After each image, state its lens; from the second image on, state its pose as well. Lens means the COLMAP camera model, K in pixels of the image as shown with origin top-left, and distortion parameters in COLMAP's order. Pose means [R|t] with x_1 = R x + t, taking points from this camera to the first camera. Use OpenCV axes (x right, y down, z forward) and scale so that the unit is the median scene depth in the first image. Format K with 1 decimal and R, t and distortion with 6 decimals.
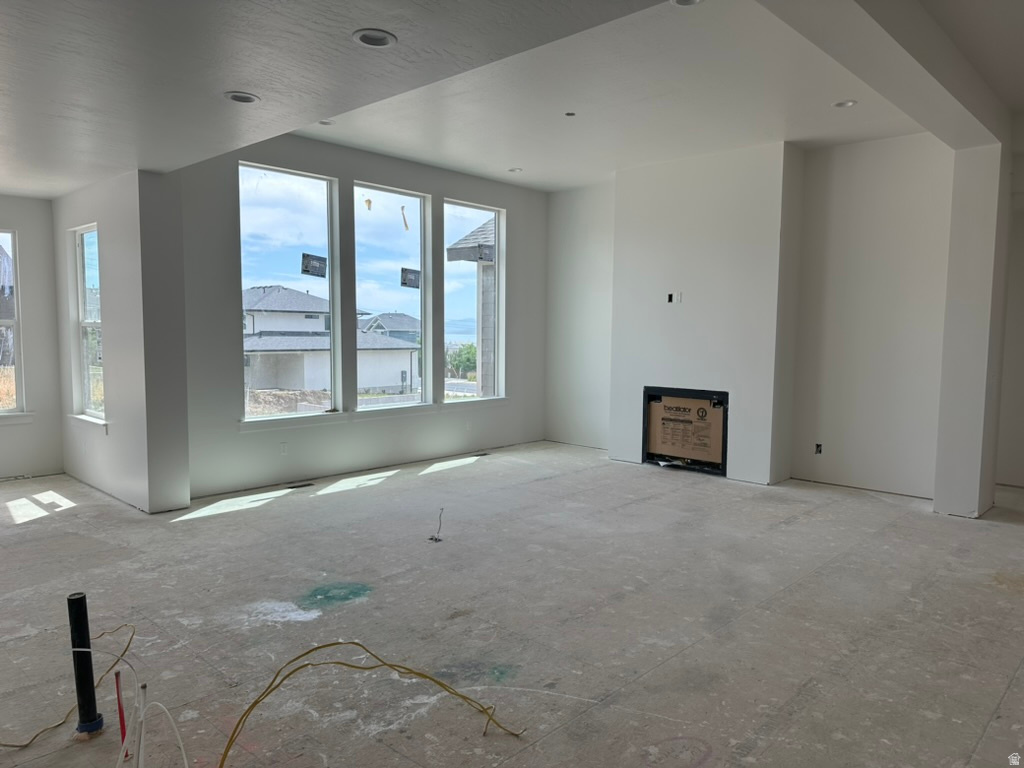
lens RADIAL K [[727.6, 0, 506.0], [0, 727.6, 384.1], [0, 0, 1]] dist [0.038780, -0.061140]
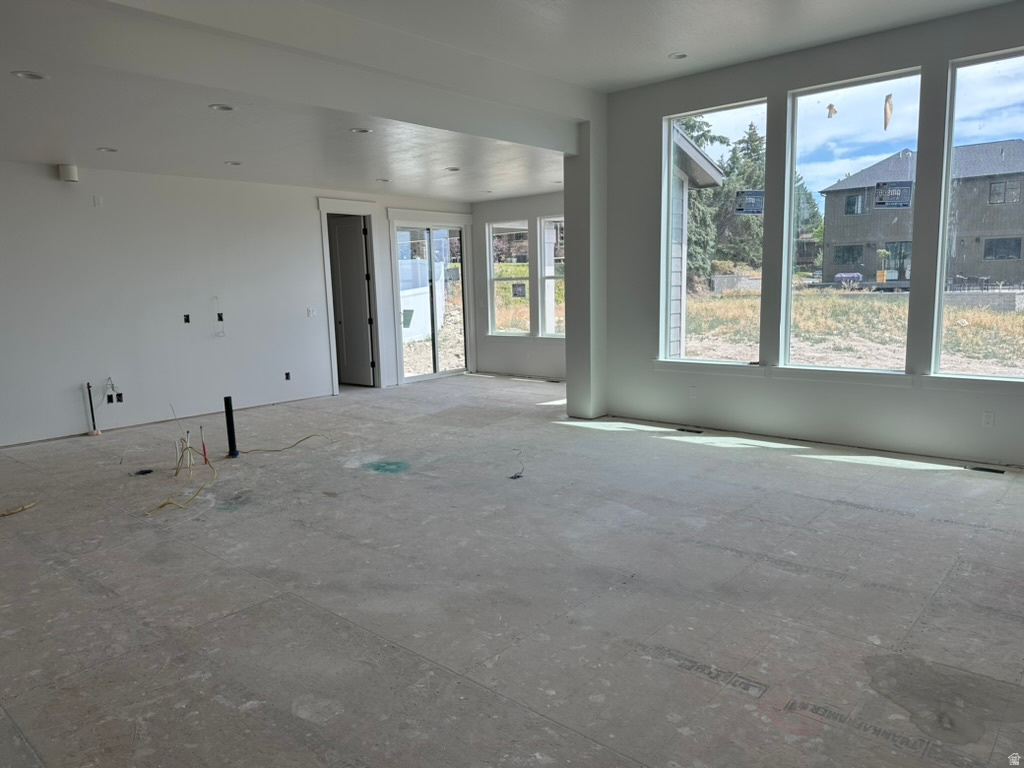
lens RADIAL K [[727.6, 0, 513.2], [0, 727.6, 384.2], [0, 0, 1]] dist [0.038780, -0.061140]
pose [[0.032362, 0.133187, -0.990562, 0.975224], [-0.055410, 0.989796, 0.131274, -0.057782], [0.997939, 0.050639, 0.039412, 1.008754]]
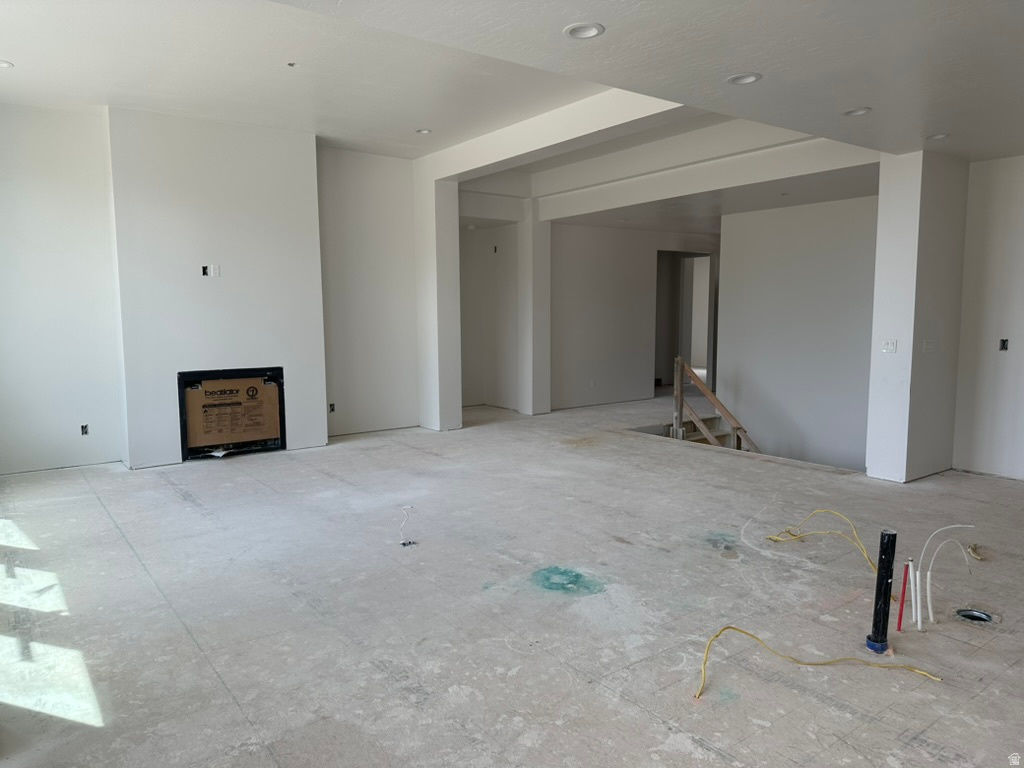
lens RADIAL K [[727.6, 0, 520.6], [0, 727.6, 386.2], [0, 0, 1]] dist [0.038780, -0.061140]
pose [[0.154833, -0.111584, 0.981619, -0.977055], [0.086281, 0.991332, 0.099079, -0.051894], [-0.984166, 0.069355, 0.163119, 0.756905]]
